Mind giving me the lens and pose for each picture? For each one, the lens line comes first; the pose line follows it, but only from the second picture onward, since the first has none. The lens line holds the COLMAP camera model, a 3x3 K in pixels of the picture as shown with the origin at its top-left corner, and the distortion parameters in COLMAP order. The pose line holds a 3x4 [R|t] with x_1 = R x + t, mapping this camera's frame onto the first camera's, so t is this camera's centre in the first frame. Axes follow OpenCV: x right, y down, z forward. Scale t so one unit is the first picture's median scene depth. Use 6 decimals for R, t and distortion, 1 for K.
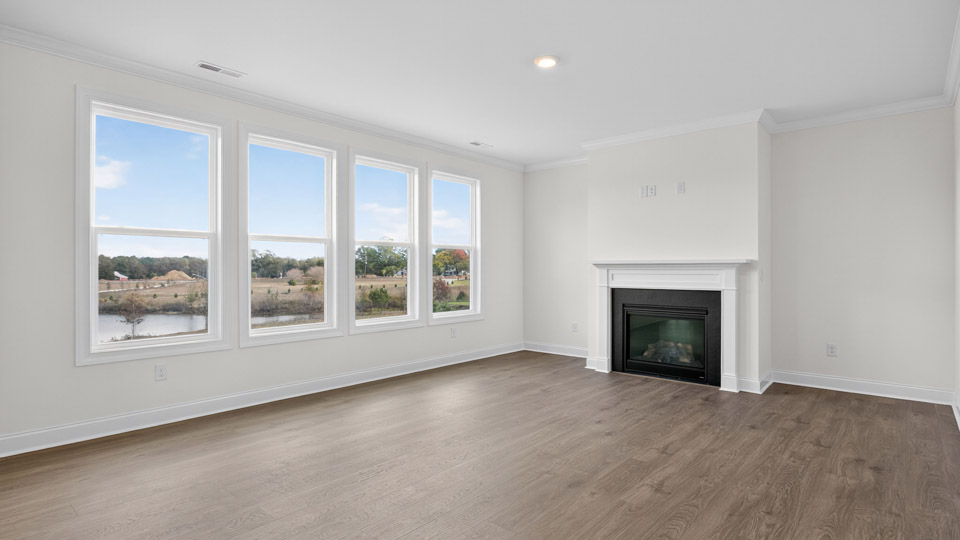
lens RADIAL K [[491.0, 0, 479.5], [0, 491.0, 270.2], [0, 0, 1]] dist [-0.001499, -0.000398]
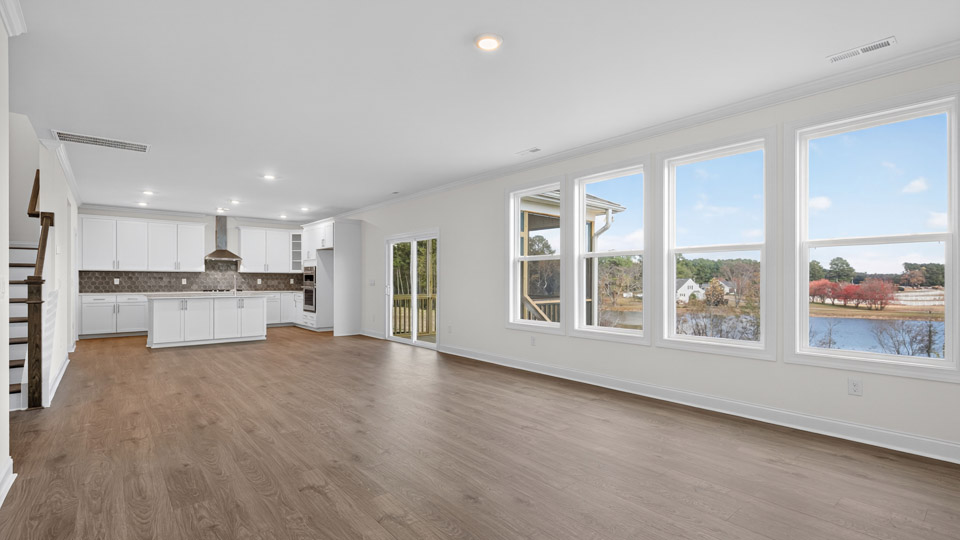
lens RADIAL K [[451.1, 0, 483.1], [0, 451.1, 272.2], [0, 0, 1]] dist [0.001986, 0.000725]
pose [[-0.158889, -0.018423, -0.987125, 0.595135], [-0.001697, 0.999830, -0.018387, 0.002456], [0.987295, -0.001246, -0.158893, 0.711796]]
